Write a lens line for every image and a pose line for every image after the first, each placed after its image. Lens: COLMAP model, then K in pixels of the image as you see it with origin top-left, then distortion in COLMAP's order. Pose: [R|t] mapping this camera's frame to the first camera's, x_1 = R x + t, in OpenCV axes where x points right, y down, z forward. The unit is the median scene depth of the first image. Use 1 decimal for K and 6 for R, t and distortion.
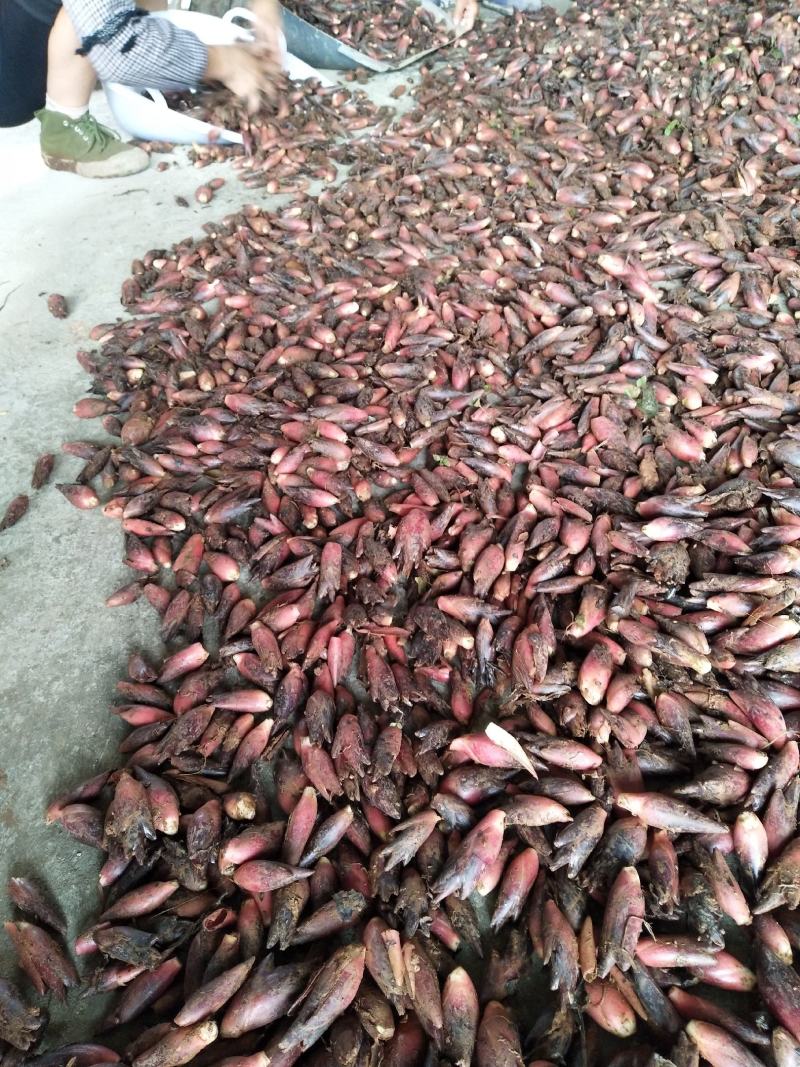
lens RADIAL K [[815.1, 0, 394.7], [0, 815.1, 534.0], [0, 0, 1]] dist [0.069269, -0.102101]
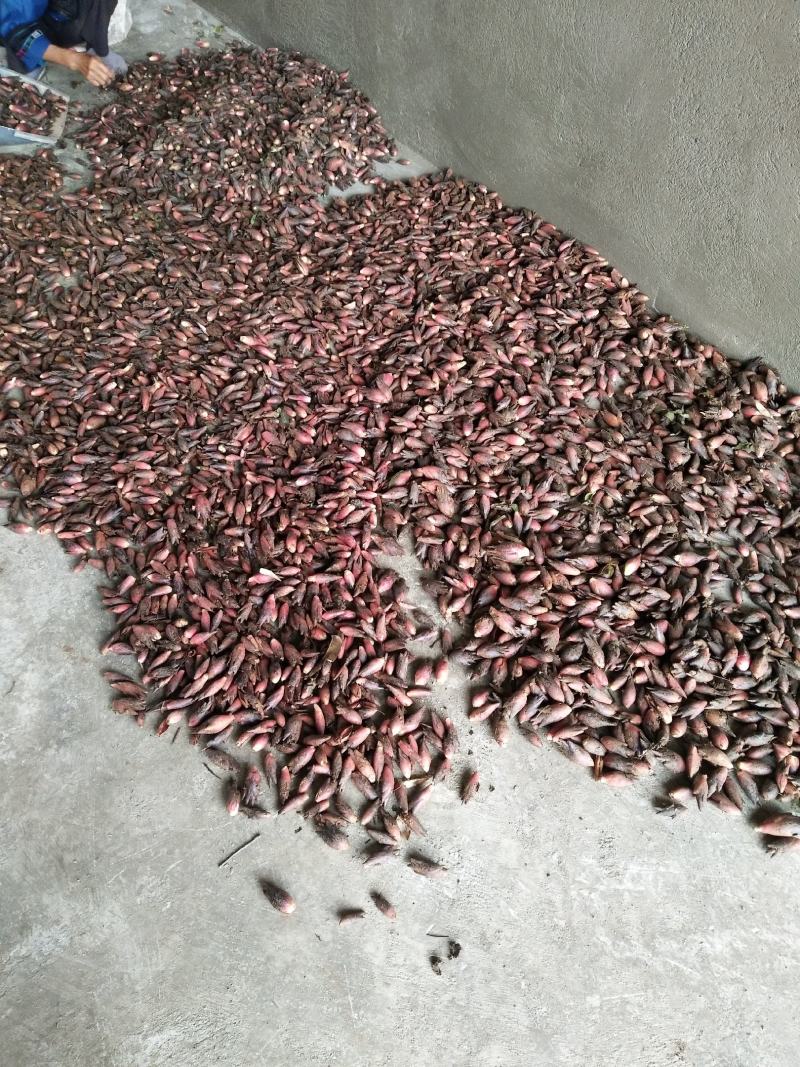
lens RADIAL K [[815.1, 0, 400.6], [0, 815.1, 536.5], [0, 0, 1]] dist [0.069269, -0.102101]
pose [[0.893170, -0.267792, 0.361296, -0.339874], [0.217981, 0.960491, 0.173037, -0.199260], [-0.393359, -0.075796, 0.916255, -1.361924]]
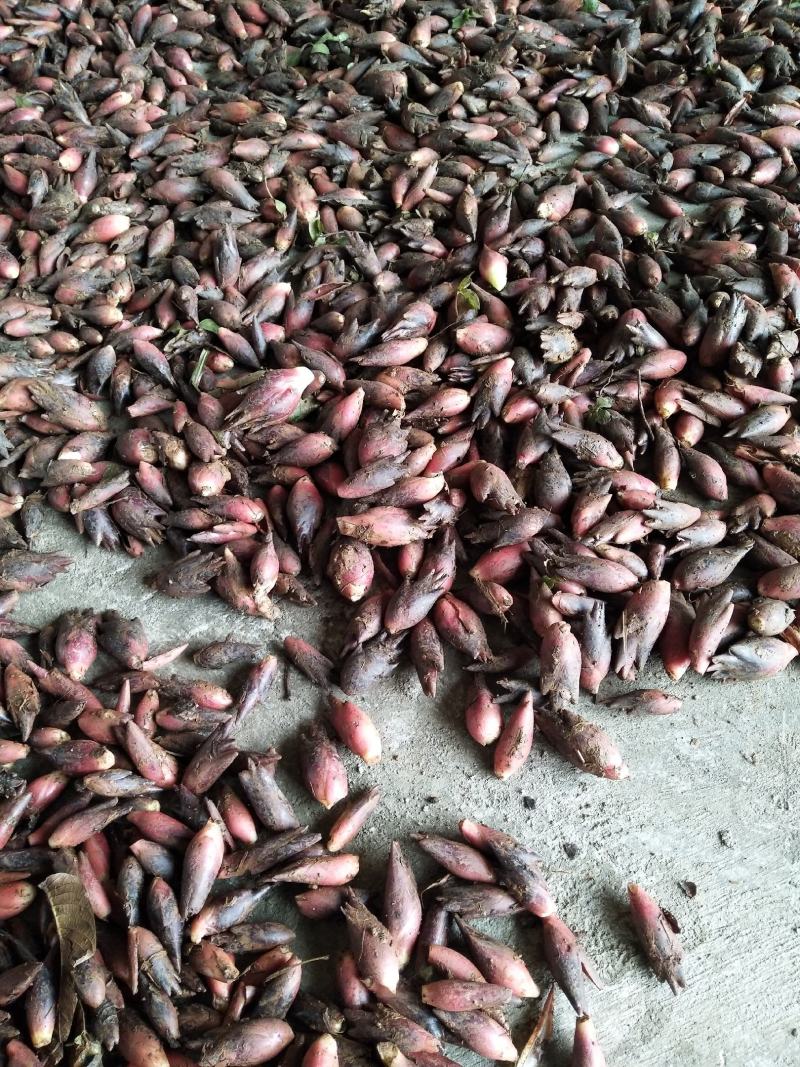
lens RADIAL K [[815.1, 0, 397.8], [0, 815.1, 538.4], [0, 0, 1]] dist [0.069269, -0.102101]
pose [[0.351270, -0.748490, 0.562470, 0.114755], [0.671678, 0.619982, 0.405550, 0.103348], [-0.652271, 0.235341, 0.720526, -0.181387]]
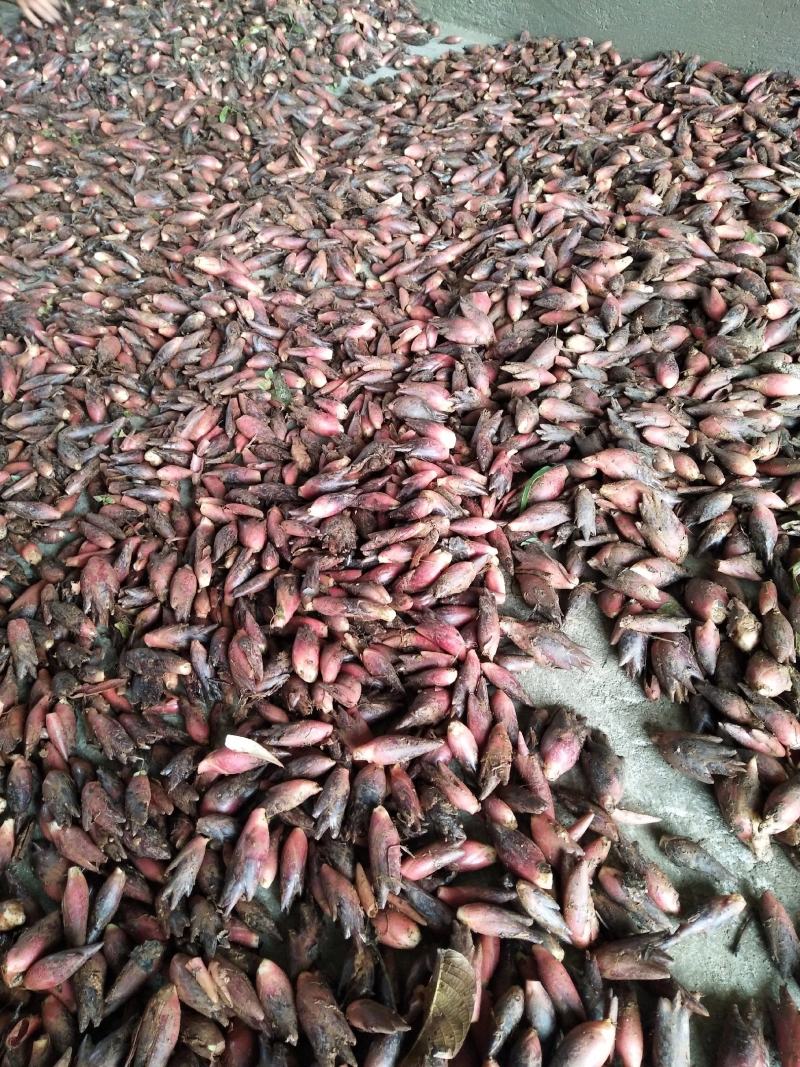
lens RADIAL K [[815.1, 0, 392.5], [0, 815.1, 535.6], [0, 0, 1]] dist [0.069269, -0.102101]
pose [[0.889795, -0.310280, 0.334651, 0.024629], [0.298609, 0.950383, 0.087207, -0.035054], [-0.345105, 0.022333, 0.938298, -0.063629]]
